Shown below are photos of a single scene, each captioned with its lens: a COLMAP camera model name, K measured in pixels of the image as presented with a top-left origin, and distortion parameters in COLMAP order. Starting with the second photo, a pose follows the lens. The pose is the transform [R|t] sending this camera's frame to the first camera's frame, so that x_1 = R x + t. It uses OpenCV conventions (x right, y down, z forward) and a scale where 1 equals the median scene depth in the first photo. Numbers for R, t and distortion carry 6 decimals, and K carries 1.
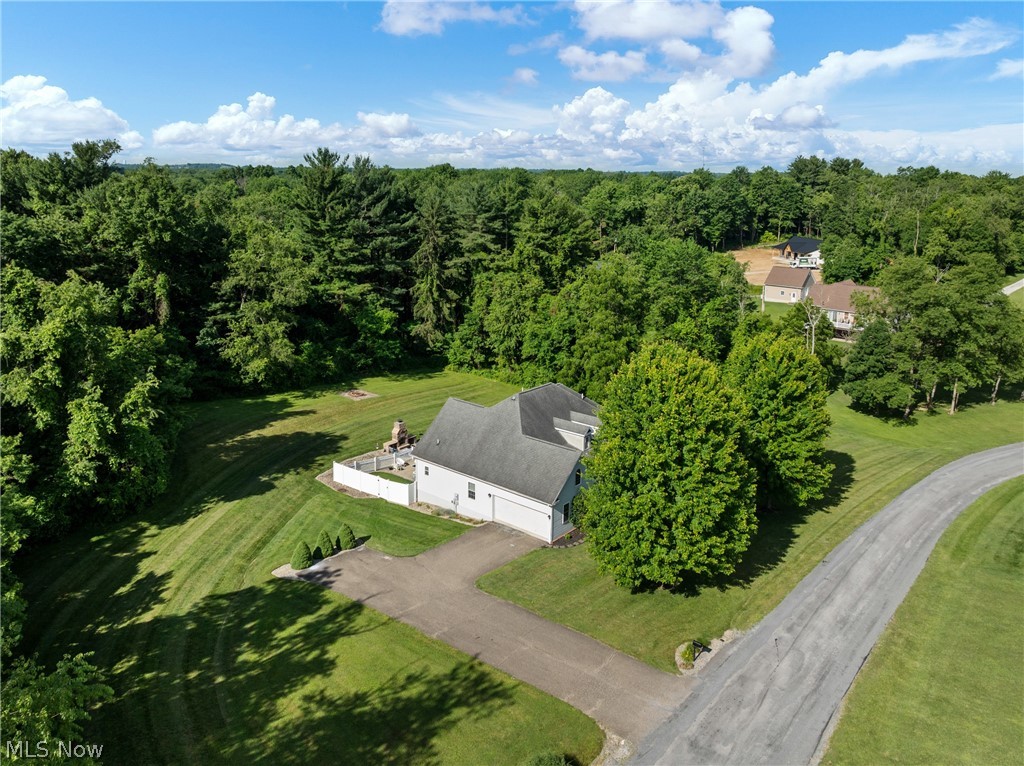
lens RADIAL K [[719.0, 0, 512.0], [0, 719.0, 383.0], [0, 0, 1]] dist [-0.001937, -0.000375]
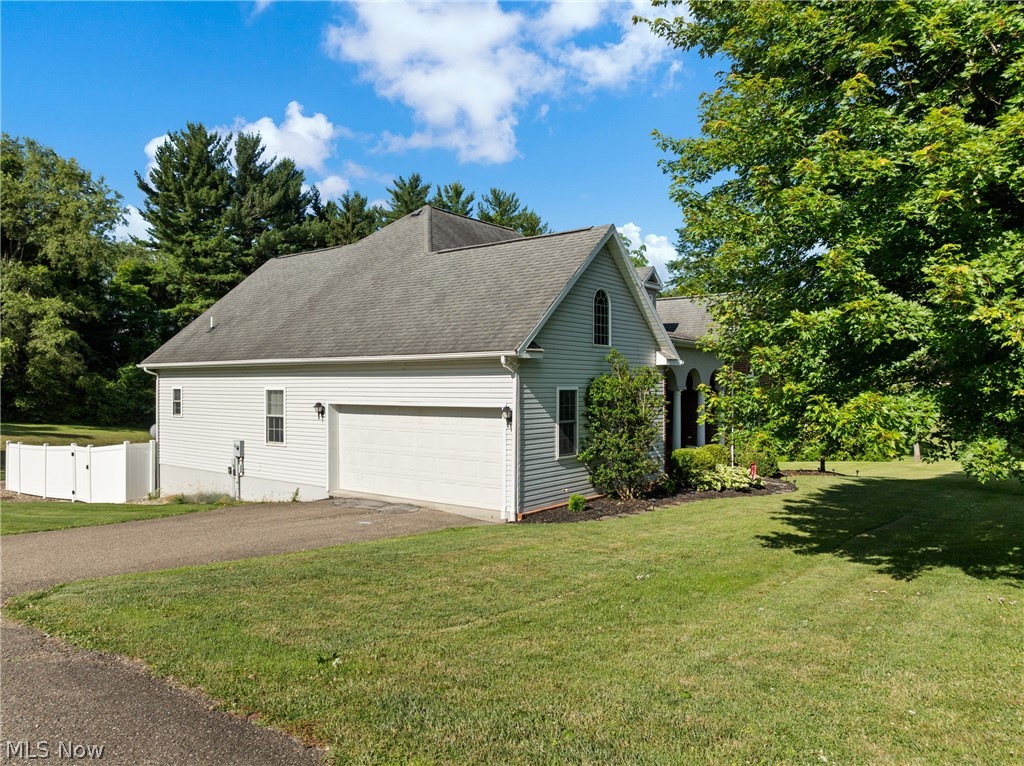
lens RADIAL K [[719.0, 0, 512.0], [0, 719.0, 383.0], [0, 0, 1]] dist [-0.001937, -0.000375]
pose [[0.998397, -0.003199, 0.056505, 0.034428], [0.016626, 0.970923, -0.238812, 0.215316], [-0.054098, 0.239369, 0.969420, 0.665126]]
